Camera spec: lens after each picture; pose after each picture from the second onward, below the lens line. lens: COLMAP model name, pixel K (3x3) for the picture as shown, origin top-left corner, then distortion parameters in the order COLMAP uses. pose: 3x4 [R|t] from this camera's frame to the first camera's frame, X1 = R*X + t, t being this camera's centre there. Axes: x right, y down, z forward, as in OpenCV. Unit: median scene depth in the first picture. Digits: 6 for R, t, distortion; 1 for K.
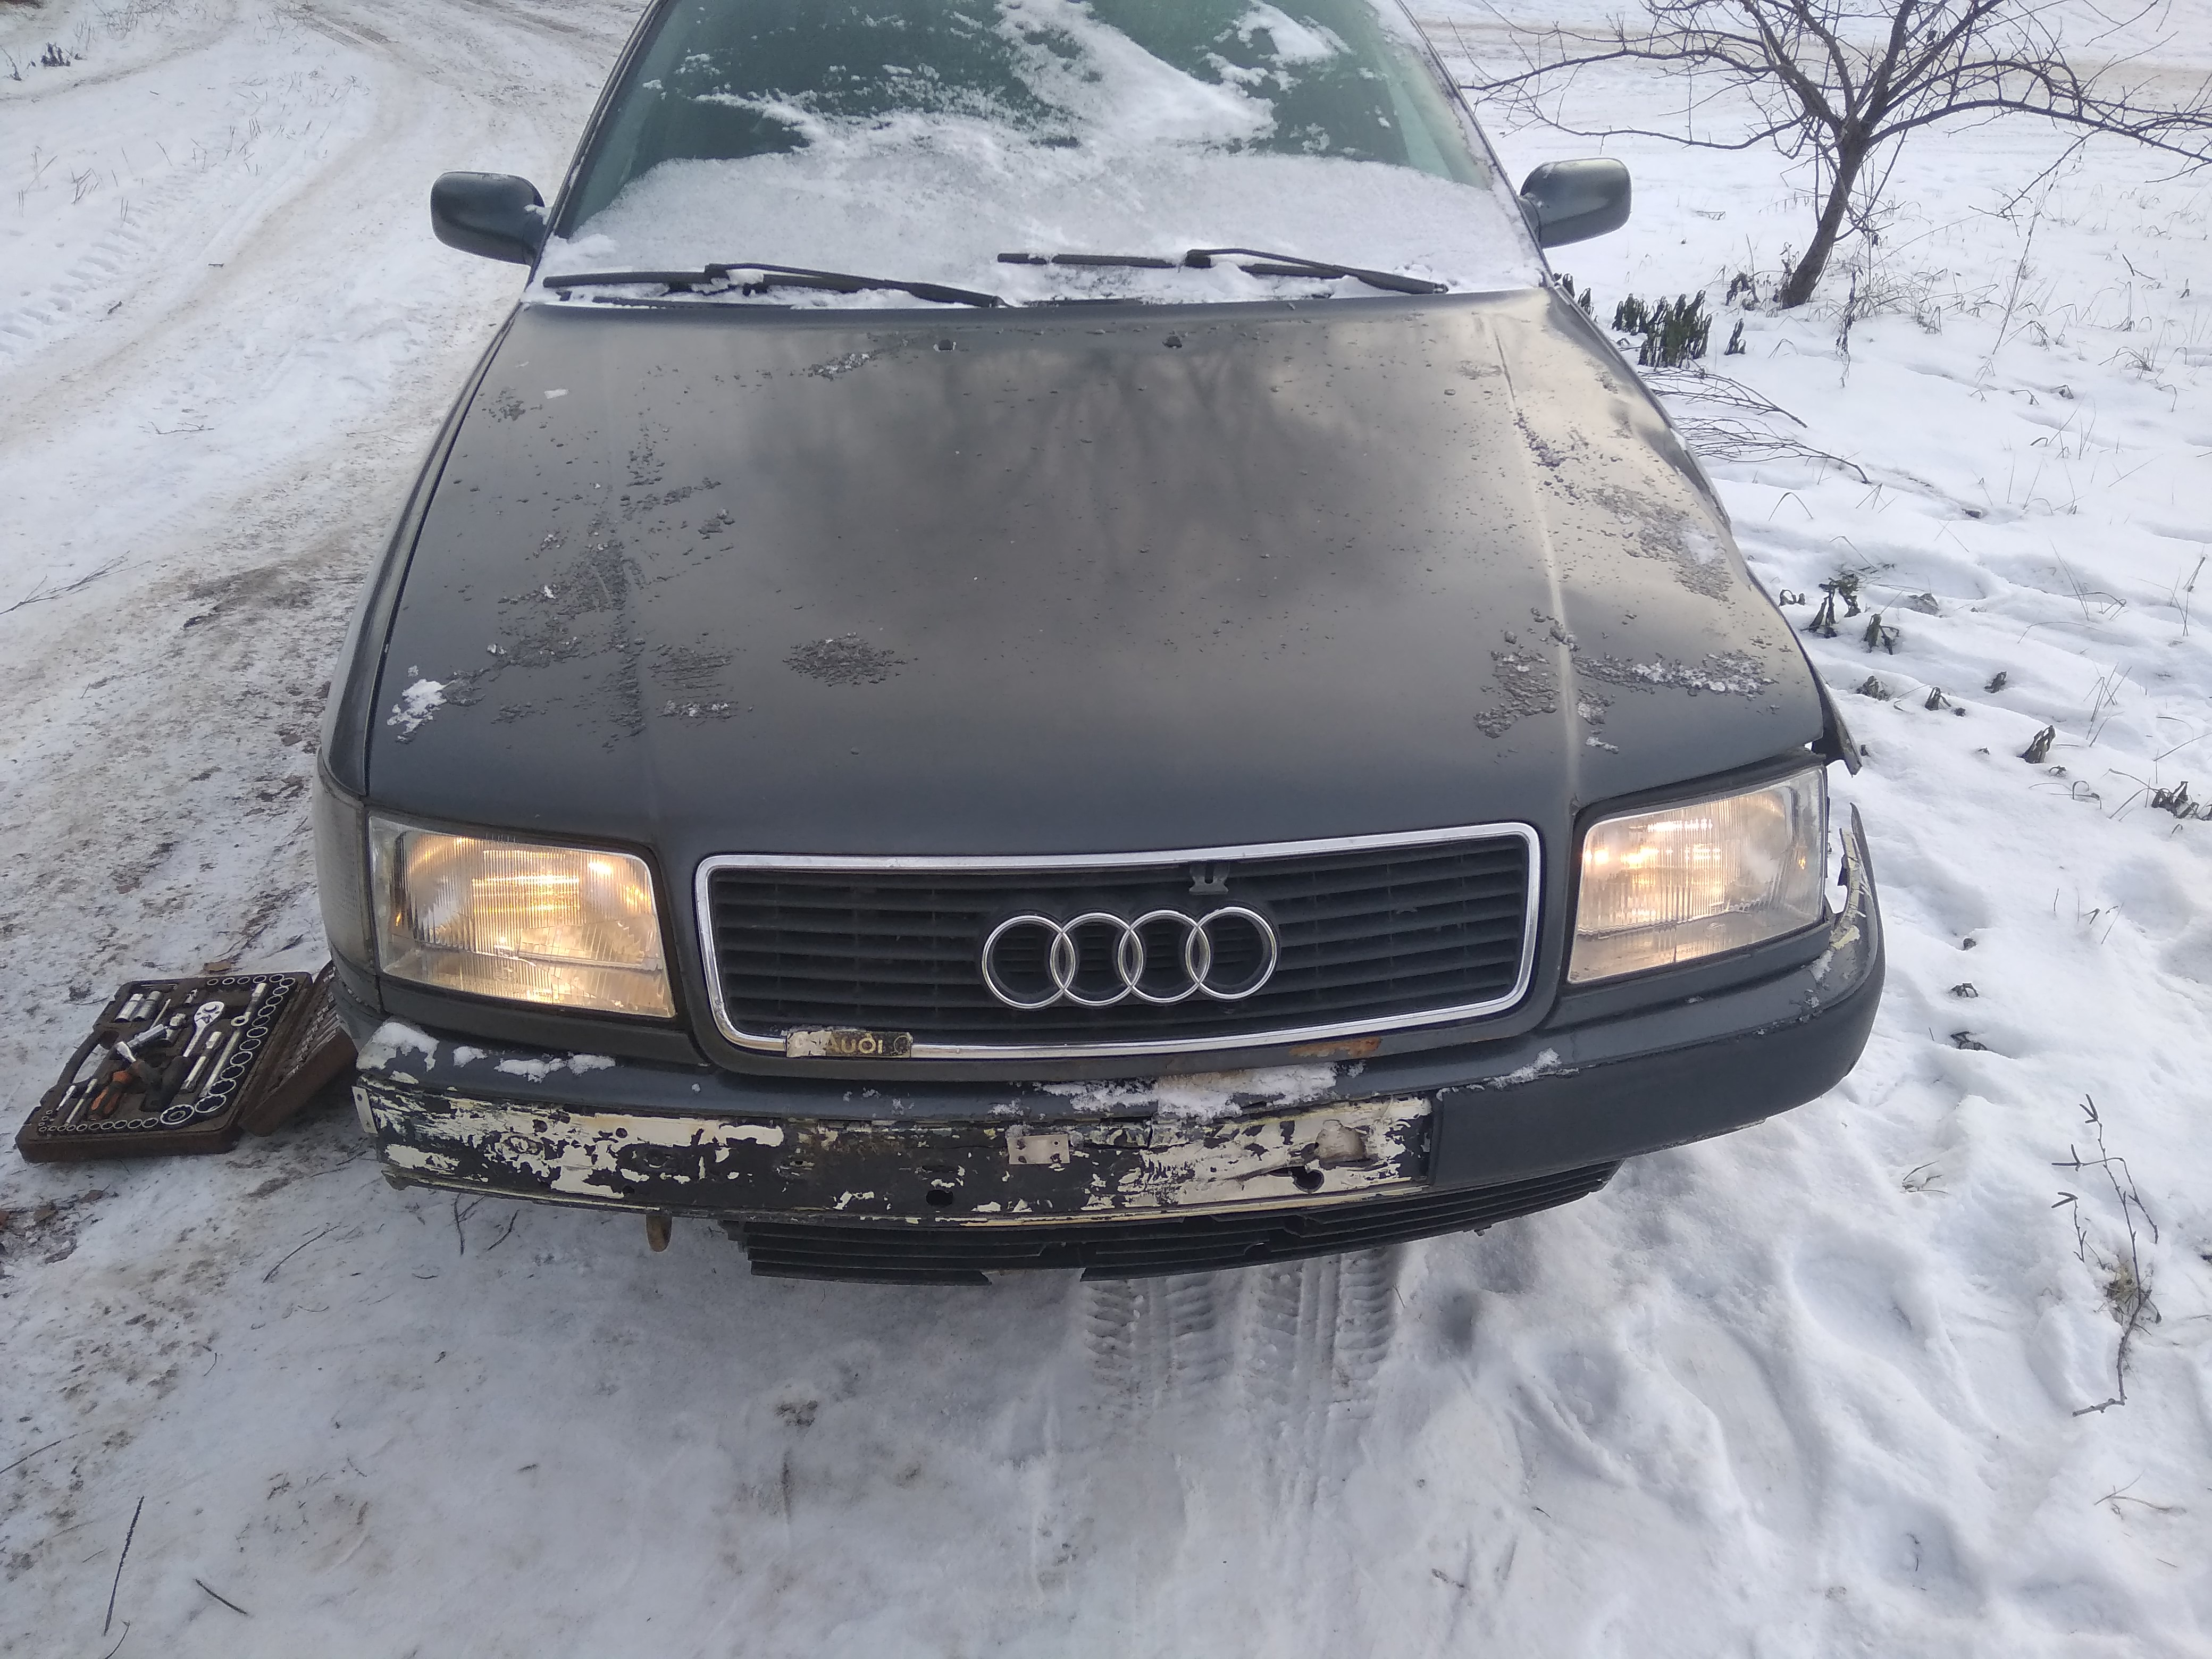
lens RADIAL K [[1791.7, 0, 1101.4], [0, 1791.7, 831.0], [0, 0, 1]] dist [0.001686, -0.003529]
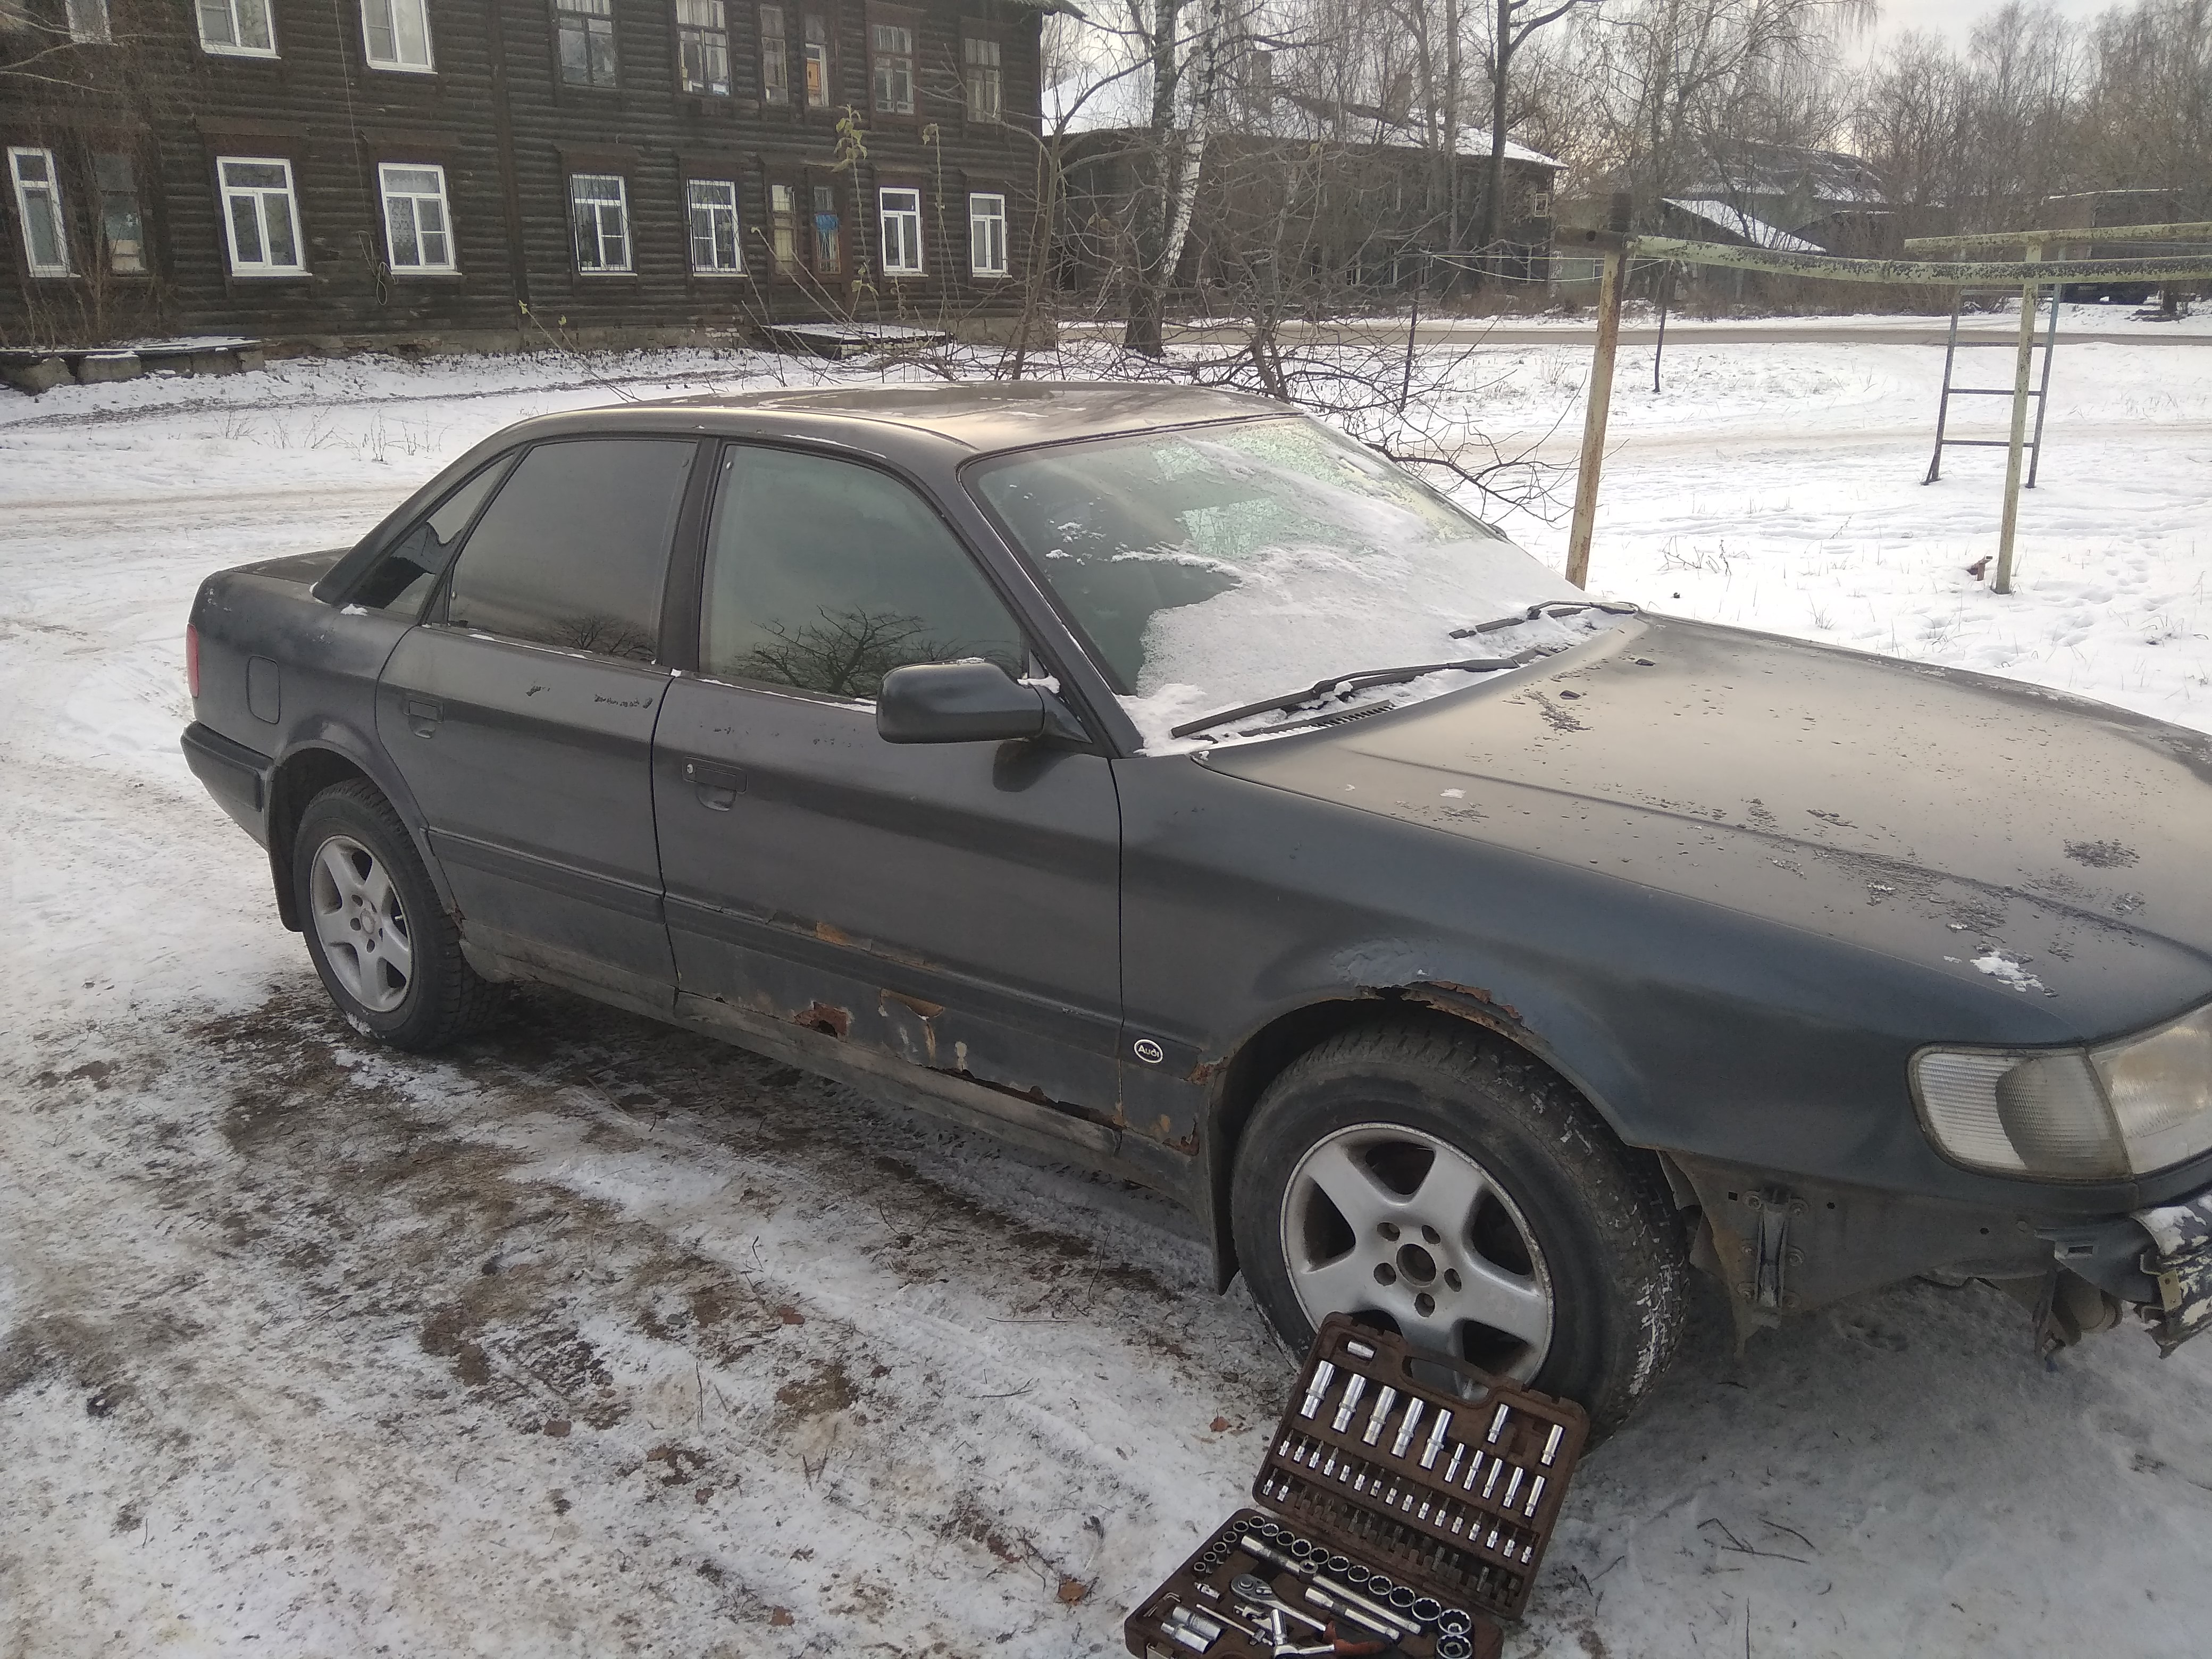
lens RADIAL K [[1791.7, 0, 1088.9], [0, 1791.7, 827.1], [0, 0, 1]] dist [0.001686, -0.003529]
pose [[0.680638, -0.230524, 0.695407, -1.095490], [0.380447, 0.922402, -0.066595, -0.214100], [-0.626093, 0.309893, 0.715524, 0.329378]]
